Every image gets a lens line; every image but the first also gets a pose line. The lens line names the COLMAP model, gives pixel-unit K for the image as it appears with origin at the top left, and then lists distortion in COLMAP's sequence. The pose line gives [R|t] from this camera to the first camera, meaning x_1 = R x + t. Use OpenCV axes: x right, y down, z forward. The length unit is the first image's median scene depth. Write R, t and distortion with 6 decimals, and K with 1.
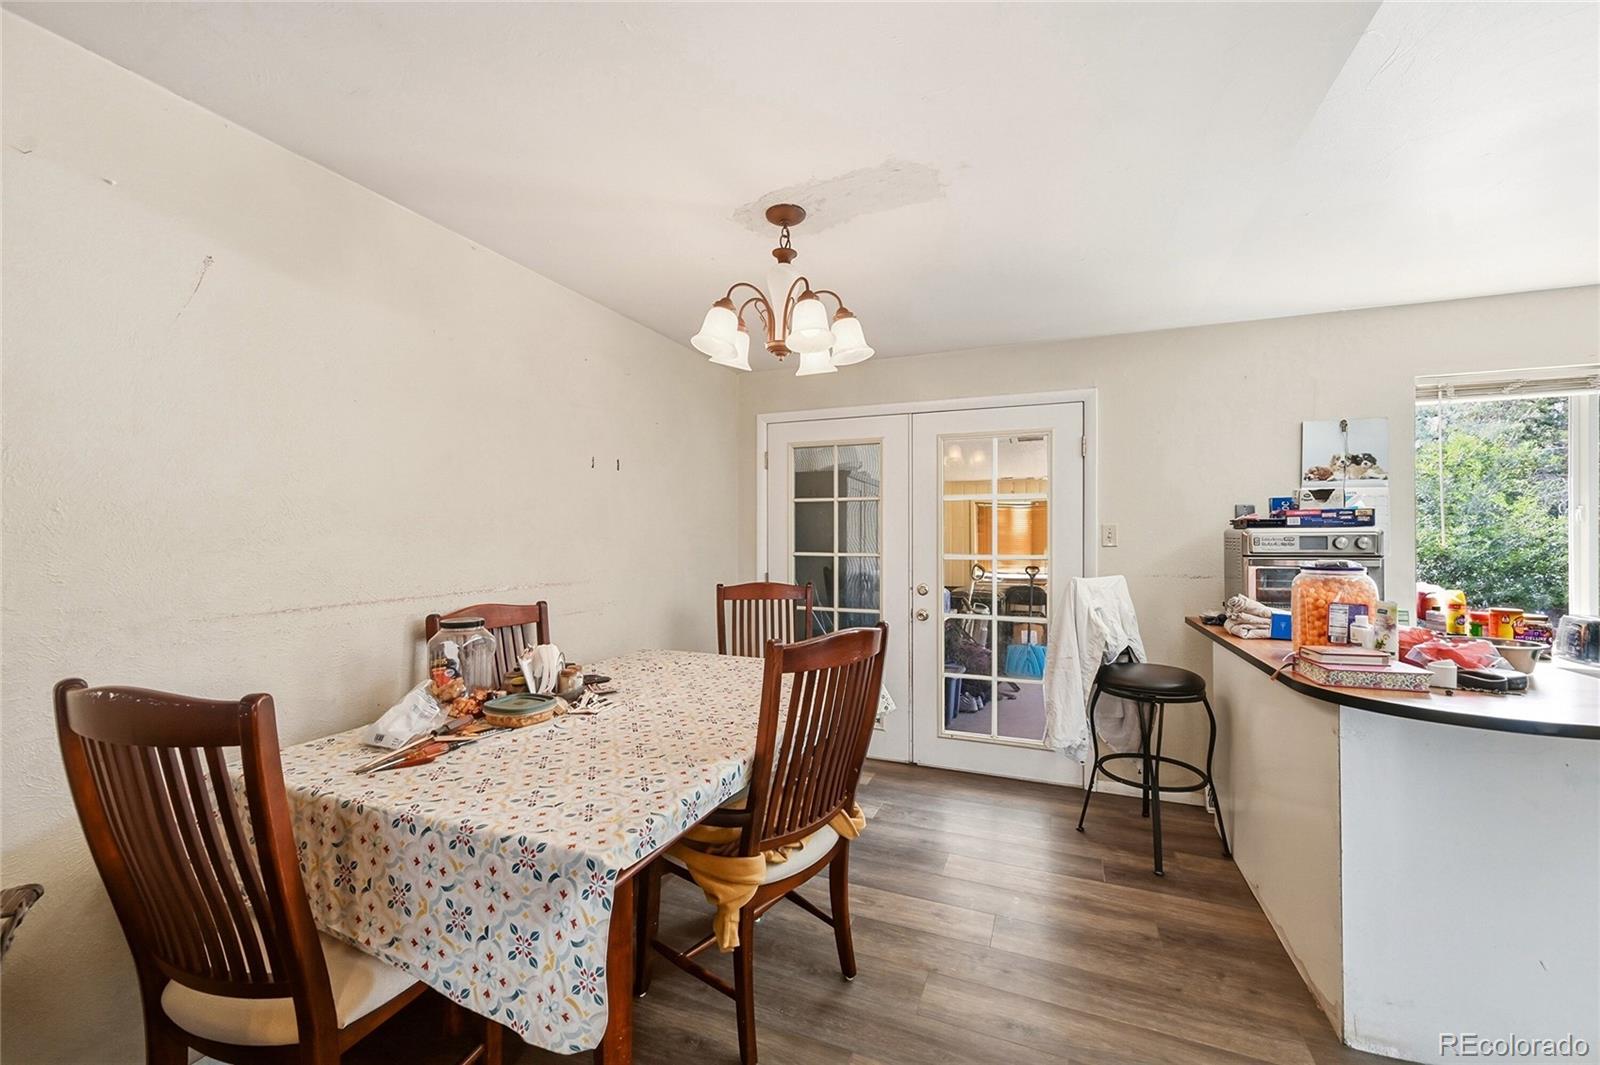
lens RADIAL K [[633.0, 0, 792.9], [0, 633.0, 530.5], [0, 0, 1]] dist [-0.000165, 0.000449]
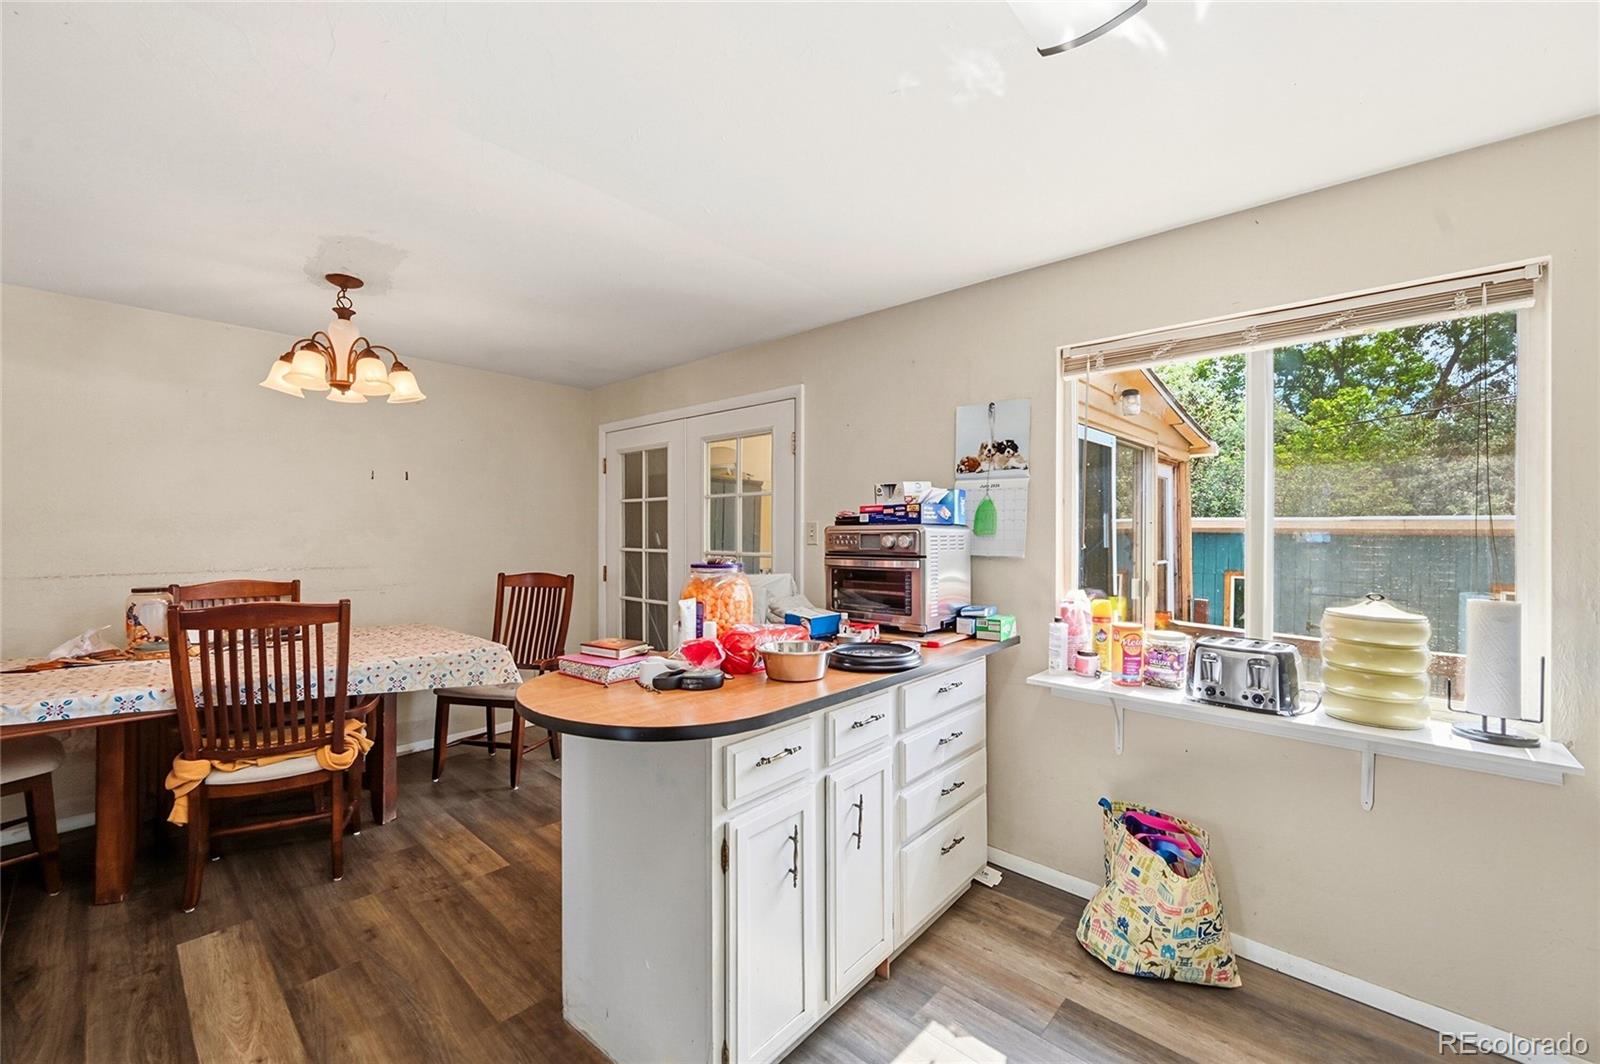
lens RADIAL K [[633.0, 0, 796.4], [0, 633.0, 528.5], [0, 0, 1]] dist [-0.000165, 0.000449]
pose [[0.940009, 0.000532, -0.341149, 0.971462], [-0.000194, 0.999999, 0.001025, -0.000172], [0.341150, -0.000898, 0.940009, 0.081578]]
